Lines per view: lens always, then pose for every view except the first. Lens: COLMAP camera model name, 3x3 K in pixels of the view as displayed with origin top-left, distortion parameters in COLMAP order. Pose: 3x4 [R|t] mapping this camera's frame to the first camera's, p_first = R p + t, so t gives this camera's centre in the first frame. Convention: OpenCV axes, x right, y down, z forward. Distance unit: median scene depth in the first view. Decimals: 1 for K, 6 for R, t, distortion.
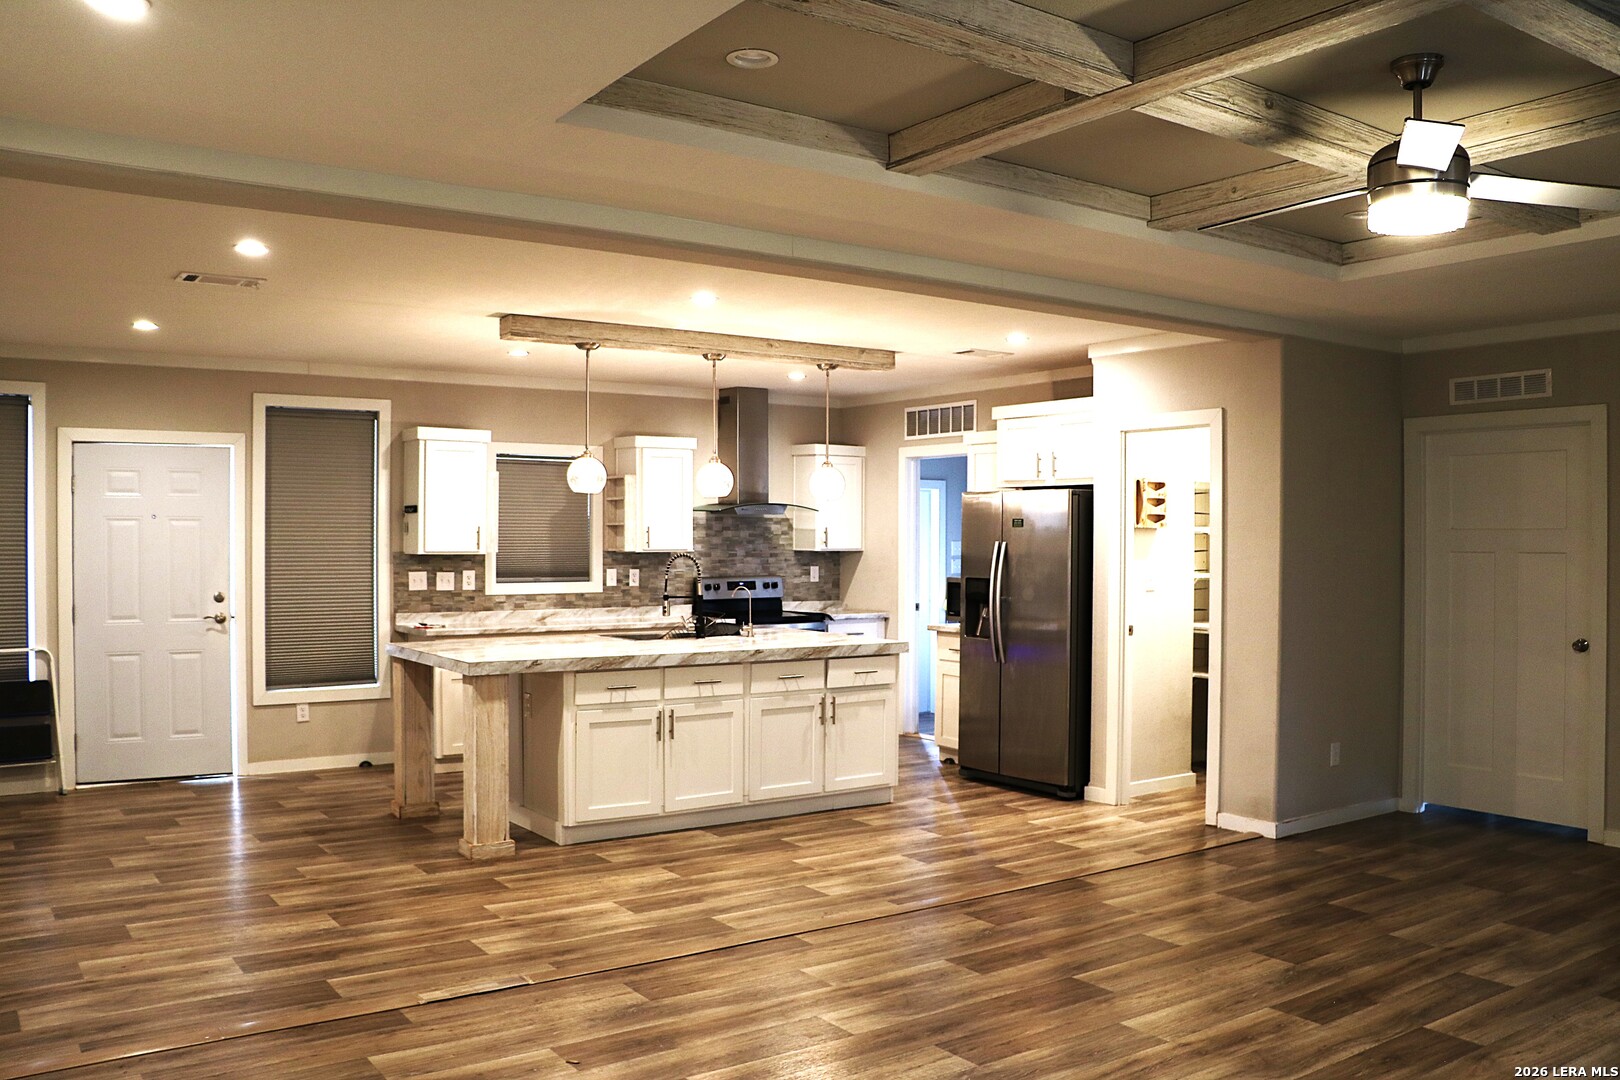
lens RADIAL K [[1326.2, 0, 789.4], [0, 1326.2, 542.9], [0, 0, 1]] dist [-0.185981, 0.141721]
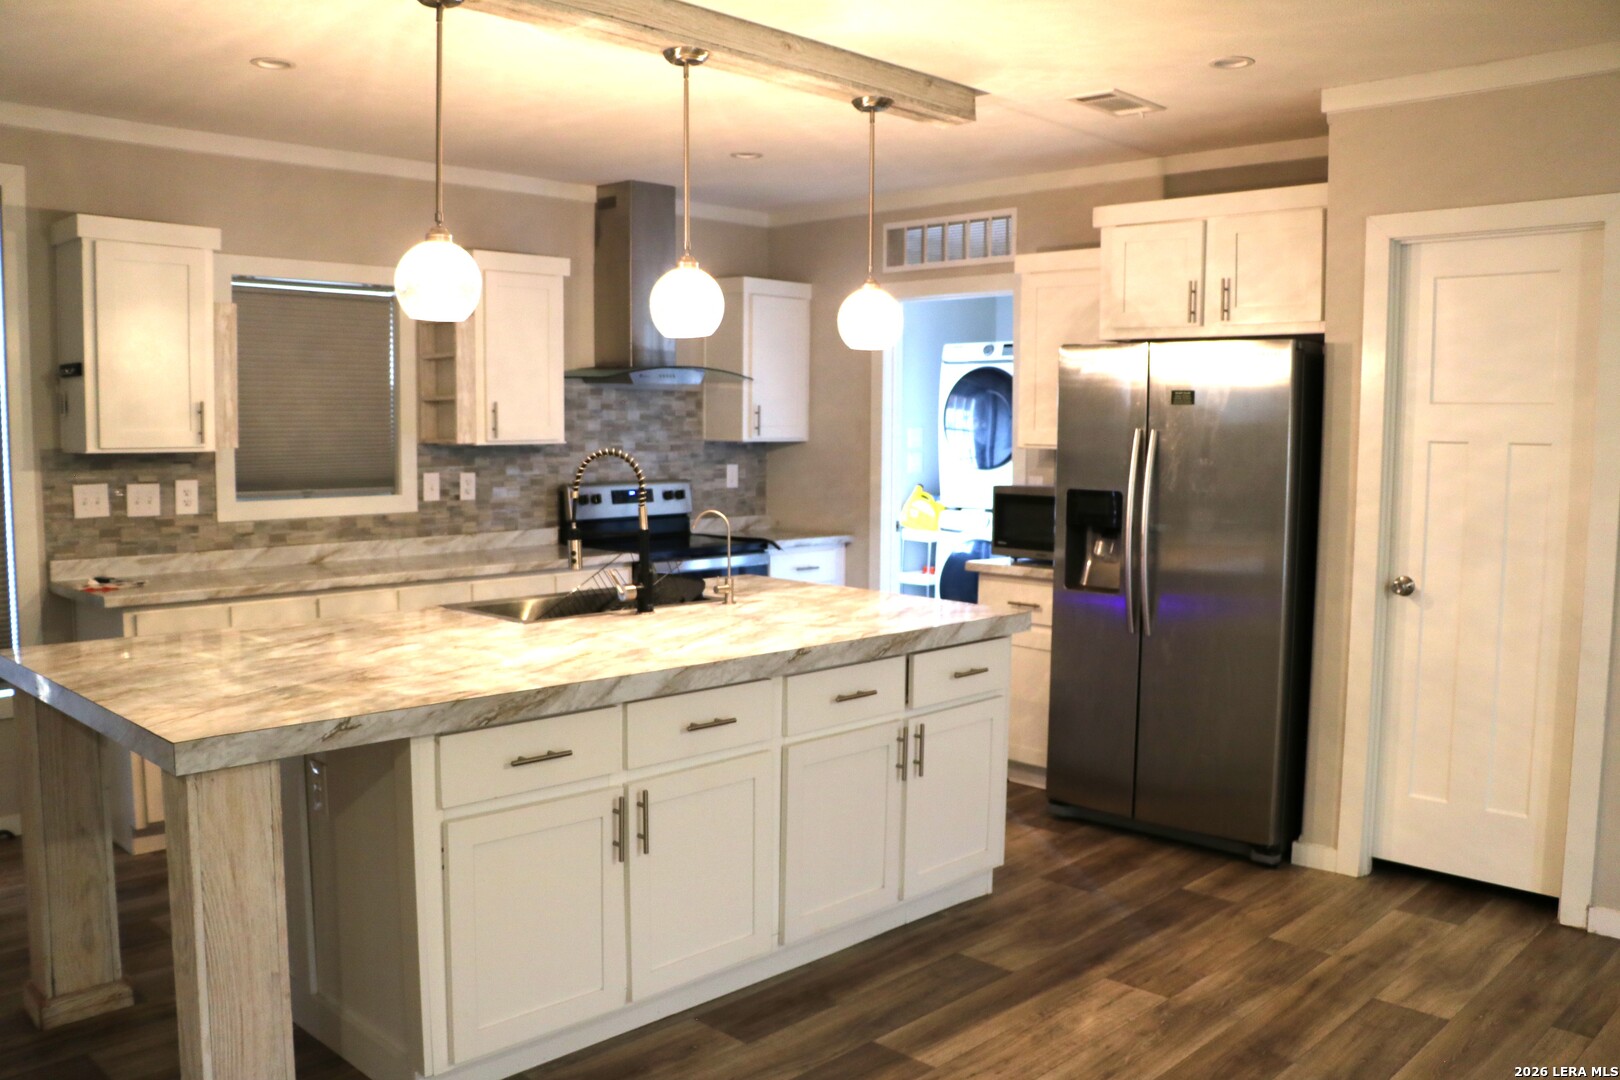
lens RADIAL K [[1326.2, 0, 789.4], [0, 1326.2, 542.9], [0, 0, 1]] dist [-0.185981, 0.141721]
pose [[0.982388, -0.013480, 0.186366, -0.090319], [-0.002466, 0.996372, 0.085066, 0.000333], [-0.186837, -0.084027, 0.978791, 0.400761]]
